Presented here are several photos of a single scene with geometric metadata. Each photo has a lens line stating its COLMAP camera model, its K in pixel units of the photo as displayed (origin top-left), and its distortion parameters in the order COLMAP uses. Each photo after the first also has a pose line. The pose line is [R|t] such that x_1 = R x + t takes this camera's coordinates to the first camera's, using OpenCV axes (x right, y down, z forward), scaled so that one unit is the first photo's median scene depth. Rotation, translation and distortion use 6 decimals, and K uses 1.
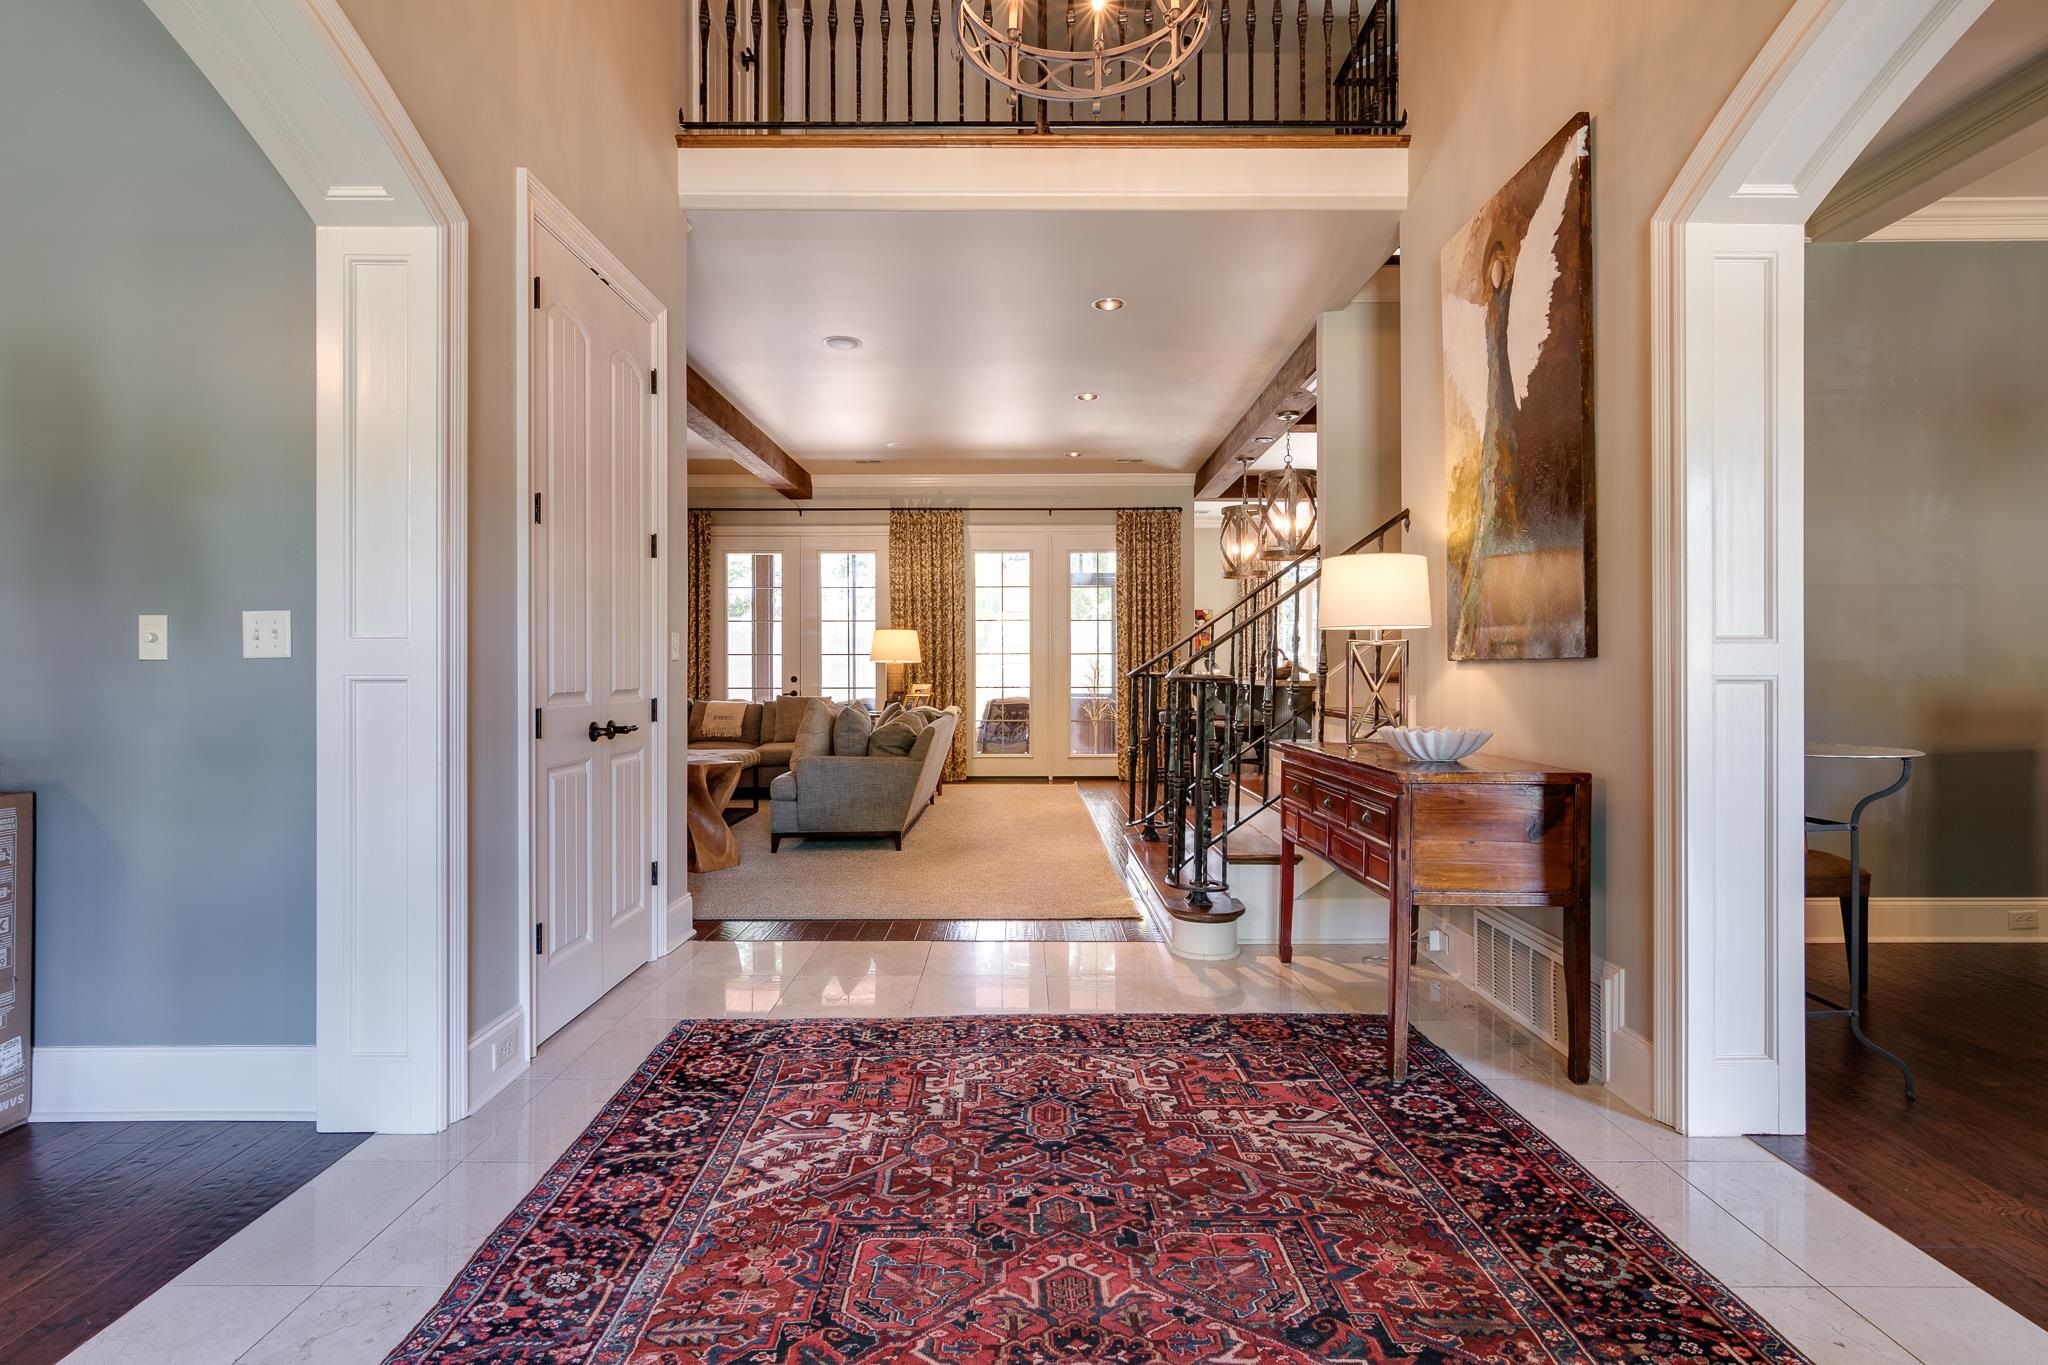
lens RADIAL K [[986.2, 0, 1027.0], [0, 986.2, 666.0], [0, 0, 1]] dist [0.000282, 0.000201]
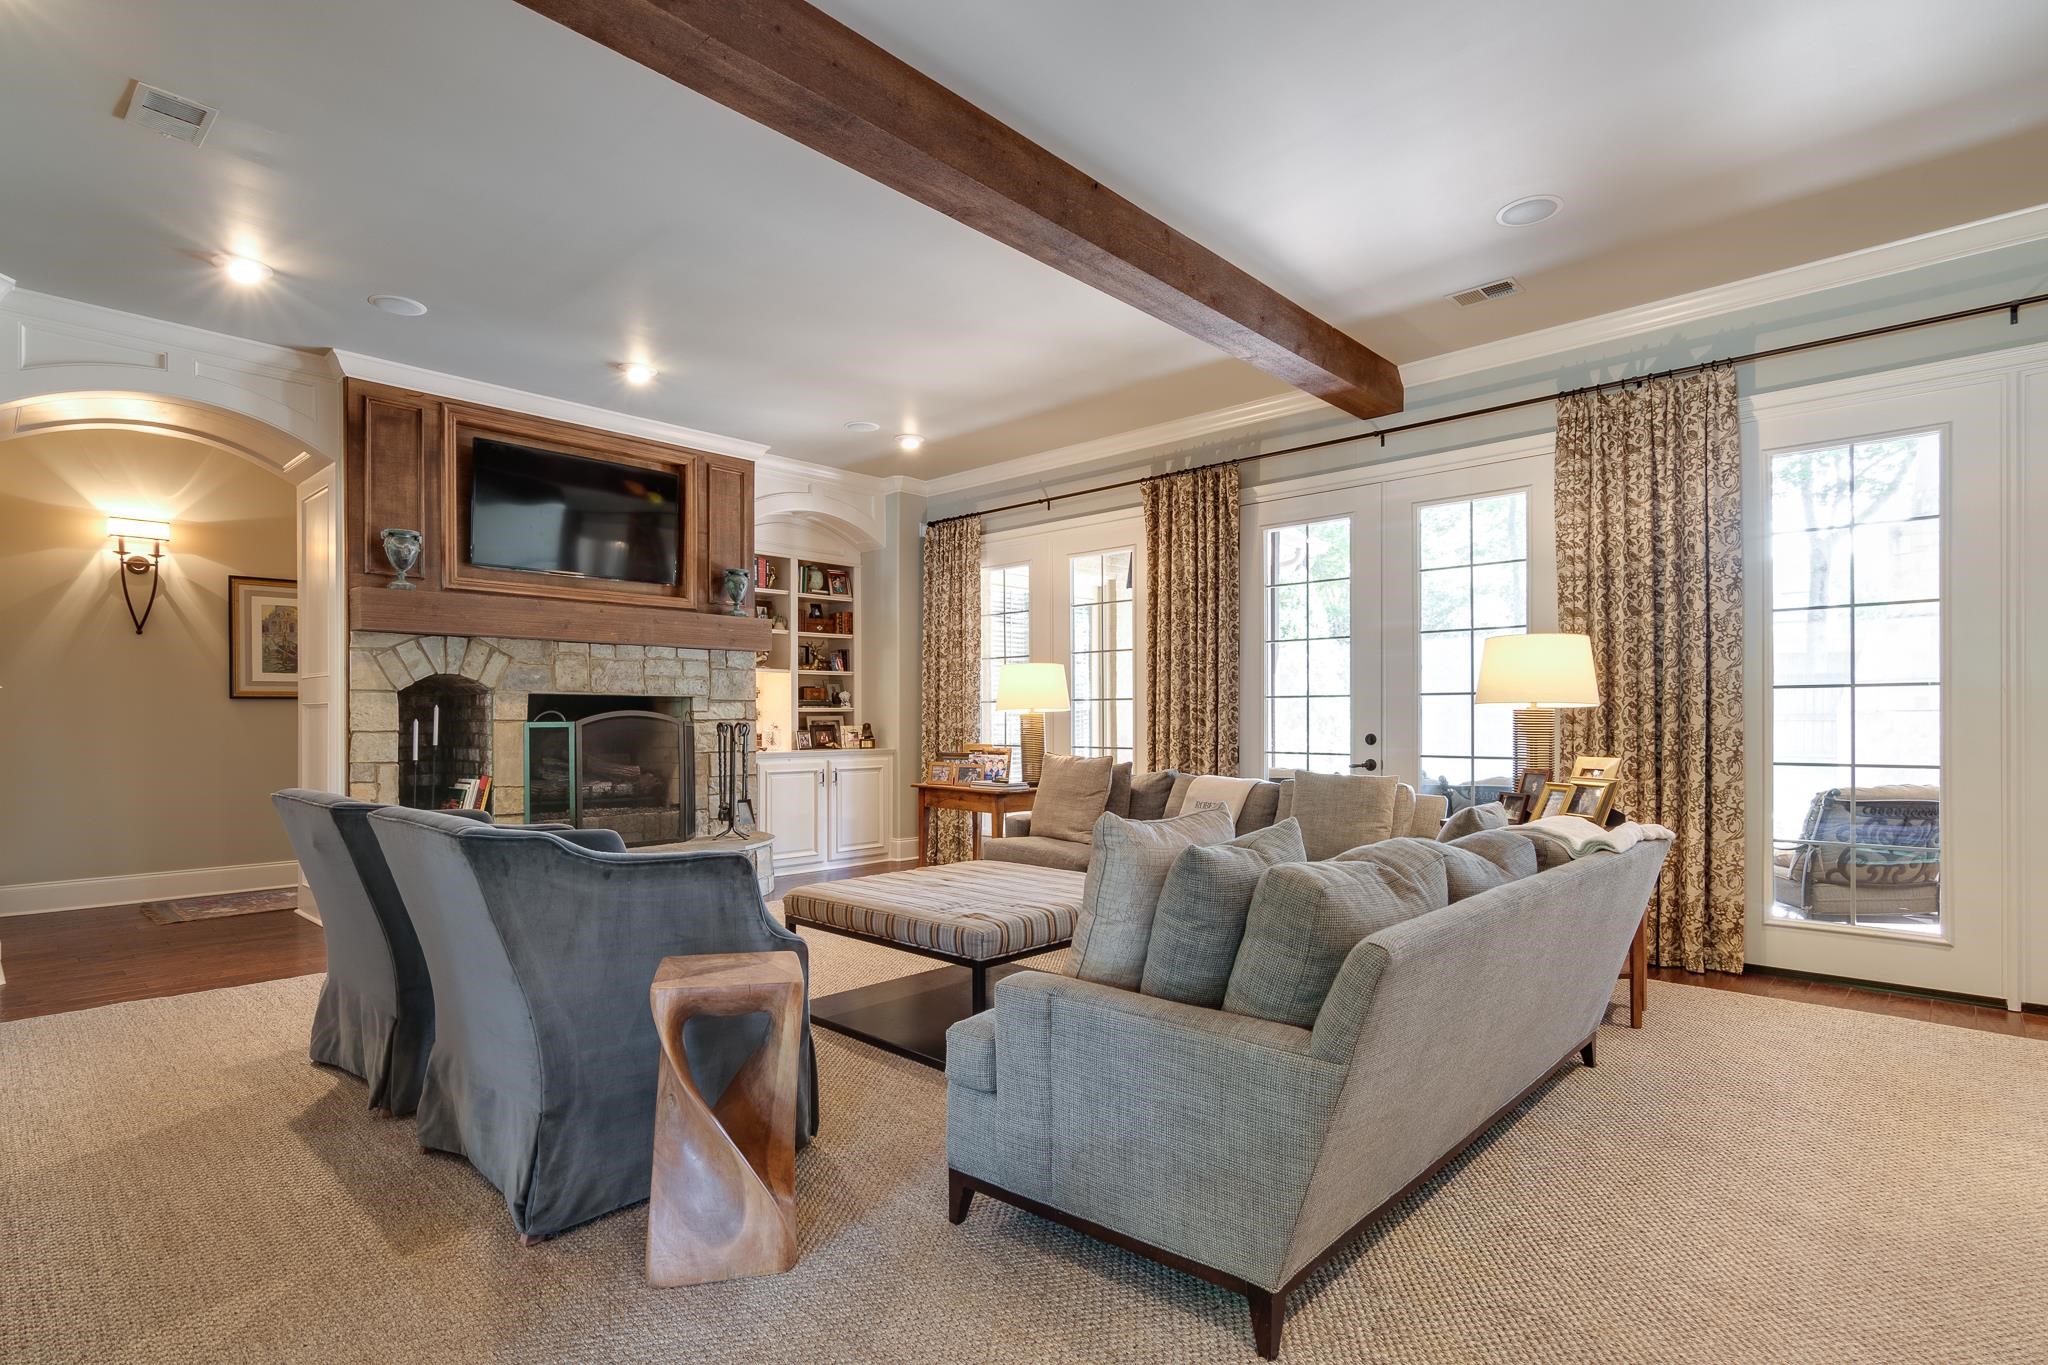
lens RADIAL K [[986.2, 0, 1045.8], [0, 986.2, 719.3], [0, 0, 1]] dist [0.000282, 0.000201]
pose [[0.729148, 0.000215, -0.684356, 0.012203], [0.001853, 0.999996, 0.002289, 0.000529], [0.684353, -0.002937, 0.729145, 0.466056]]
